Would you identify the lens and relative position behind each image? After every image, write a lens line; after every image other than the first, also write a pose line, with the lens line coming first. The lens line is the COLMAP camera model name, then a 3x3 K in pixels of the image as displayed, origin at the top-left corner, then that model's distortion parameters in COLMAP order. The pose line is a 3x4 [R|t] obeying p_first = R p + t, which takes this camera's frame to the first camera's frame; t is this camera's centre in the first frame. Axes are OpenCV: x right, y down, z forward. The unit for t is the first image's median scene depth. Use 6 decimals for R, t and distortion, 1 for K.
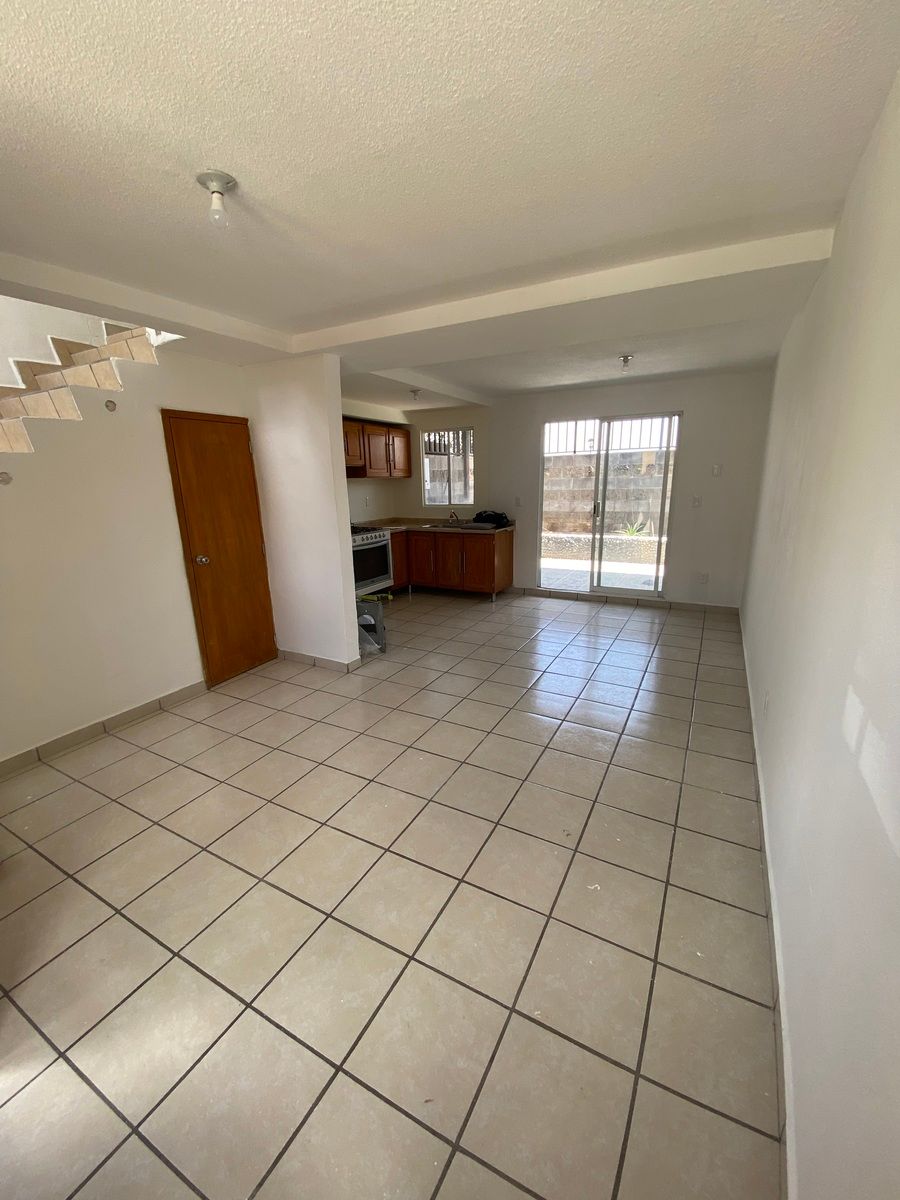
lens RADIAL K [[492.4, 0, 449.3], [0, 492.4, 607.8], [0, 0, 1]] dist [0.001643, -0.003387]
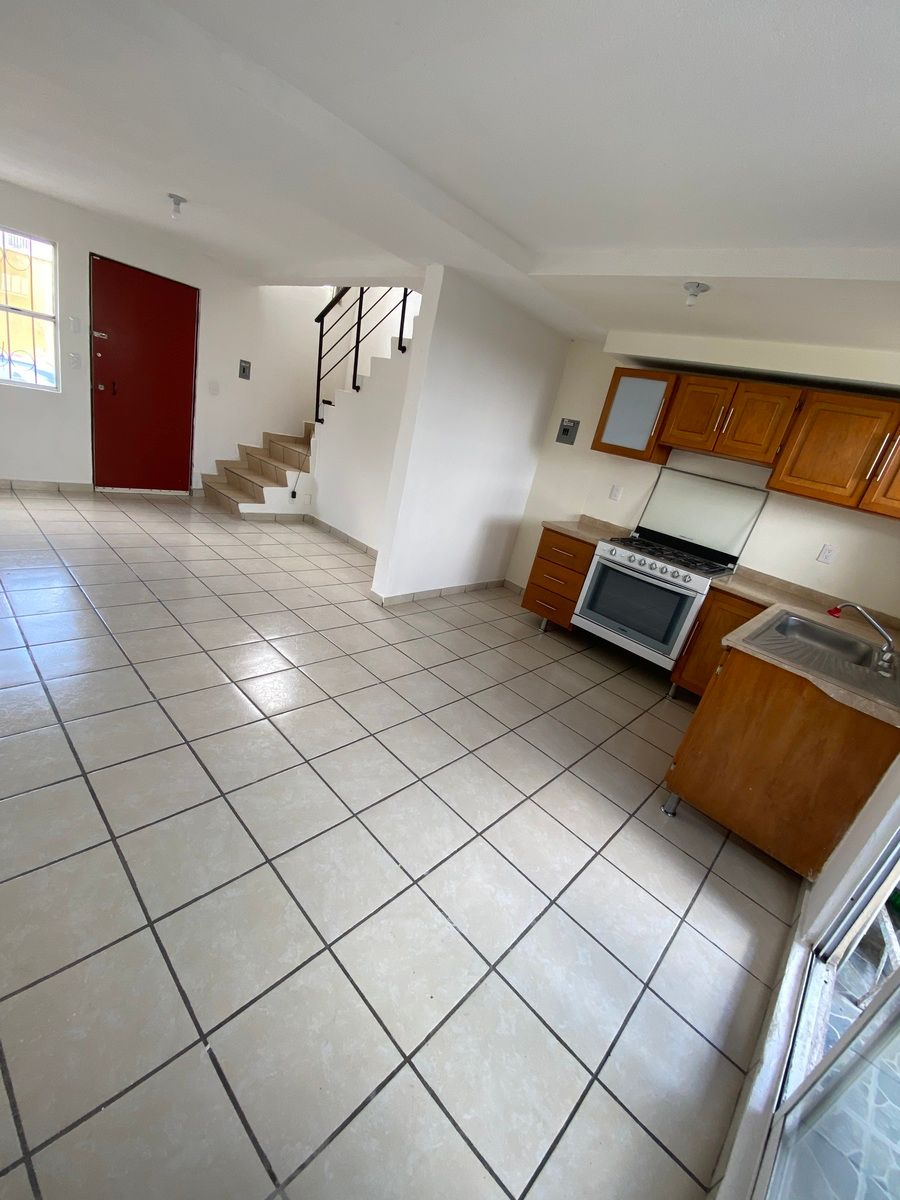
lens RADIAL K [[492.4, 0, 453.5], [0, 492.4, 595.6], [0, 0, 1]] dist [0.001643, -0.003387]
pose [[-0.247633, 0.298886, -0.921599, 0.755514], [-0.457913, 0.802170, 0.383195, -0.375778], [0.853811, 0.516904, -0.061780, 1.363731]]
